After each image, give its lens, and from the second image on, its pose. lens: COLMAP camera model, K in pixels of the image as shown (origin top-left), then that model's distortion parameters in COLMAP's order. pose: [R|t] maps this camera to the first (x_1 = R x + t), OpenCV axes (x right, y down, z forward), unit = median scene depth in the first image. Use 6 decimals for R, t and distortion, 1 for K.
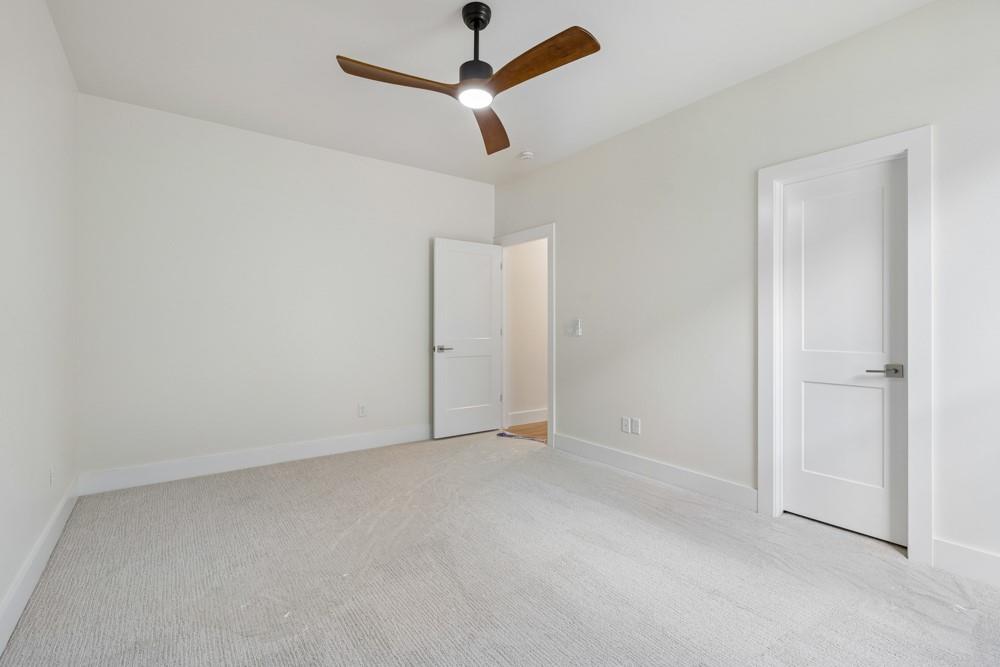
lens RADIAL K [[451.0, 0, 500.8], [0, 451.0, 330.1], [0, 0, 1]] dist [-0.004147, -0.000022]
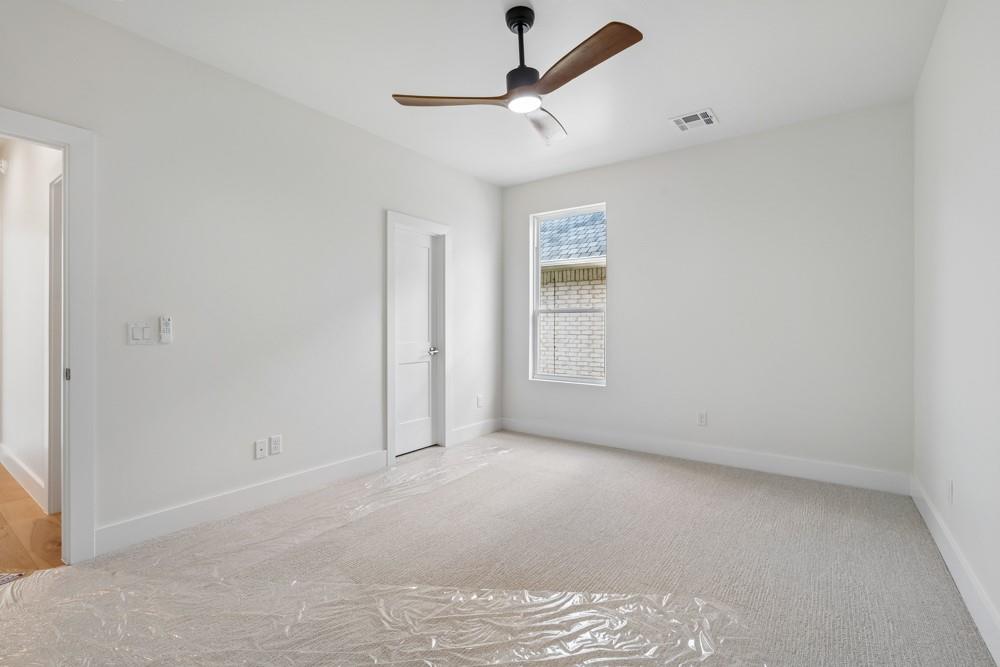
lens RADIAL K [[451.0, 0, 500.8], [0, 451.0, 330.1], [0, 0, 1]] dist [-0.004147, -0.000022]
pose [[-0.296171, -0.009860, 0.955084, -0.925608], [0.006268, 0.999905, 0.012266, -0.016028], [-0.955114, 0.009620, -0.296081, 1.227254]]
